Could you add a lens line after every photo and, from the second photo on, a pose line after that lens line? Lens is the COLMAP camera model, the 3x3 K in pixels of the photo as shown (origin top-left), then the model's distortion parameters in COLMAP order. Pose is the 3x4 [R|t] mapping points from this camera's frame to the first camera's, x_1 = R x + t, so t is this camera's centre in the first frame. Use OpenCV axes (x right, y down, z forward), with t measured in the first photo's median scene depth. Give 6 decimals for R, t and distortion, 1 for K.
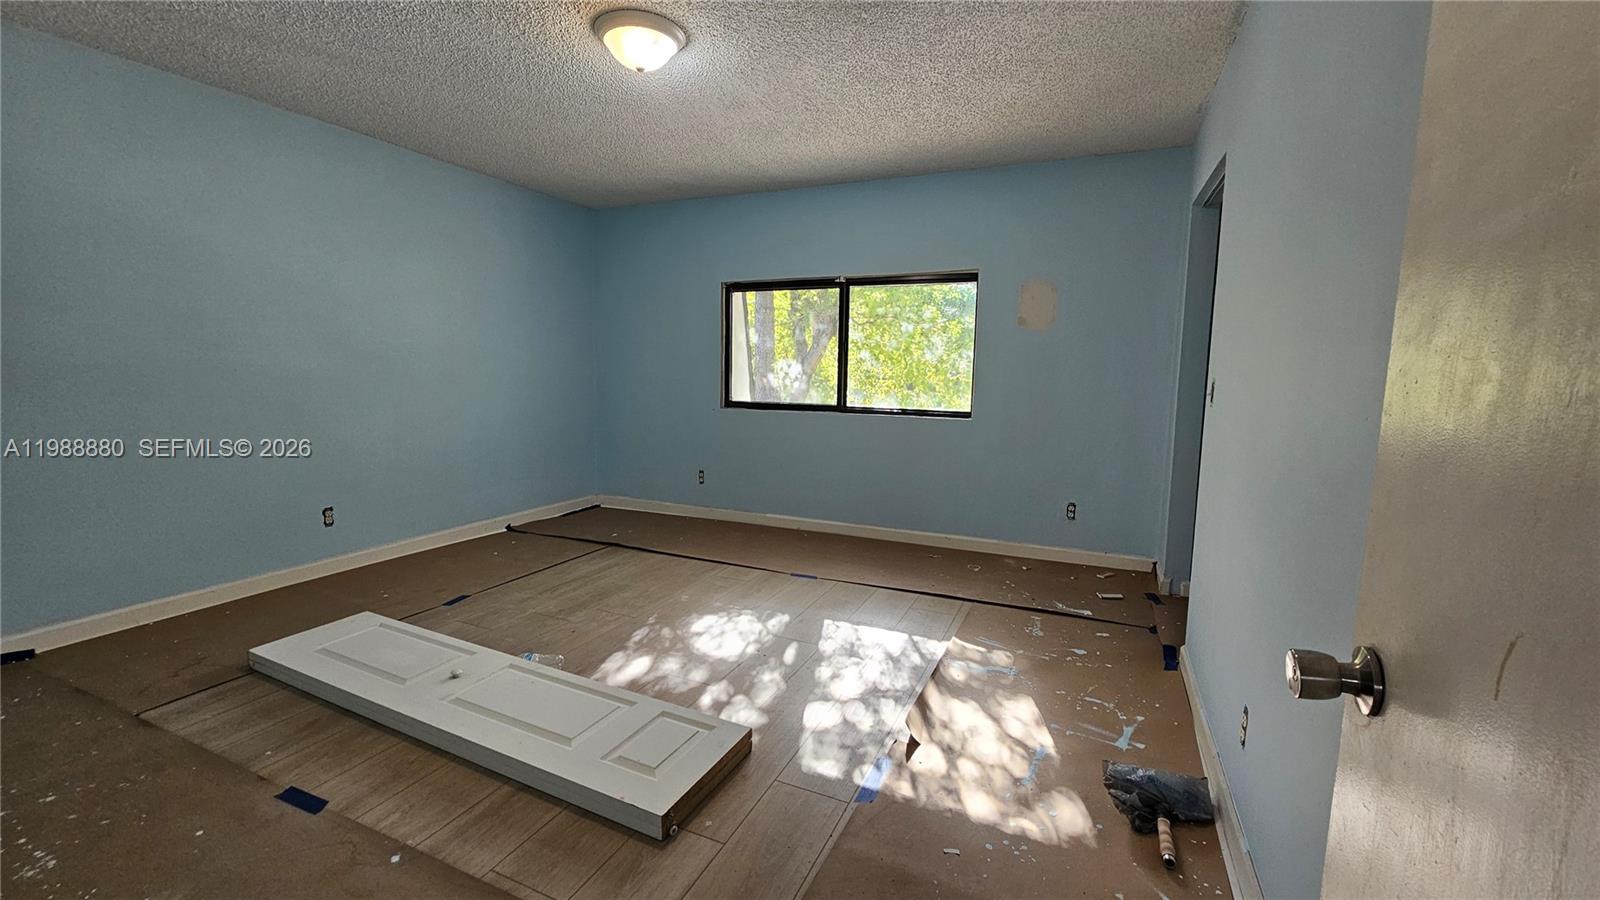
lens RADIAL K [[655.3, 0, 800.0], [0, 655.3, 450.0], [0, 0, 1]] dist [0.001209, 0.000037]
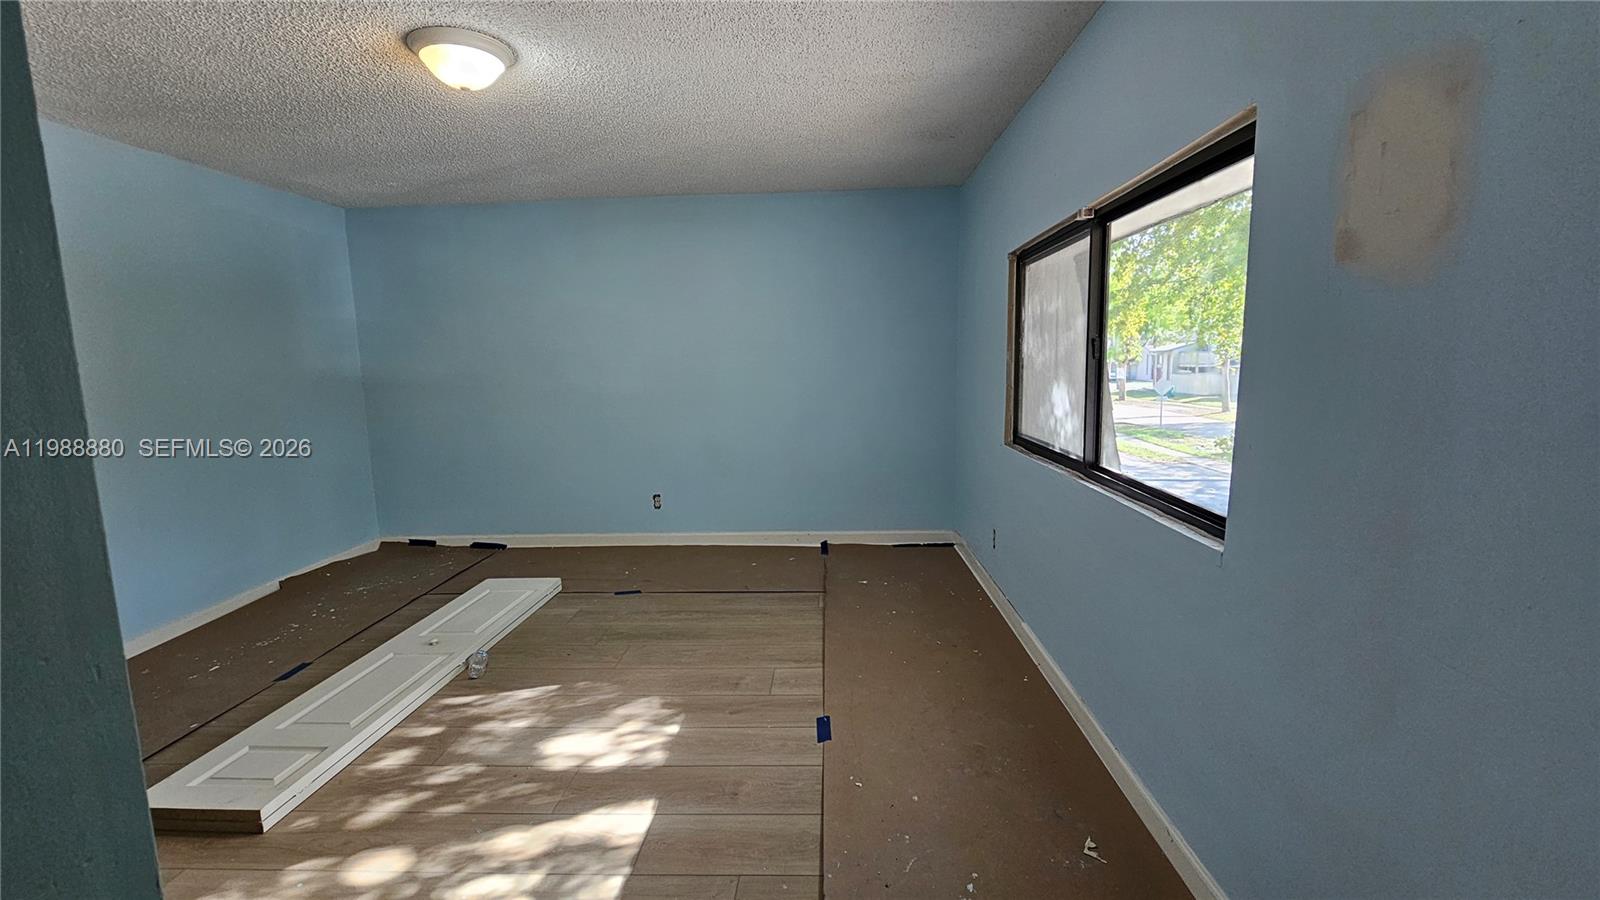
lens RADIAL K [[658.3, 0, 802.4], [0, 658.3, 448.3], [0, 0, 1]] dist [0.000493, -0.000352]
pose [[0.361257, 0.105541, -0.926474, 0.592759], [-0.086298, 0.993094, 0.079480, -0.133130], [0.928464, 0.051240, 0.367870, 0.778202]]
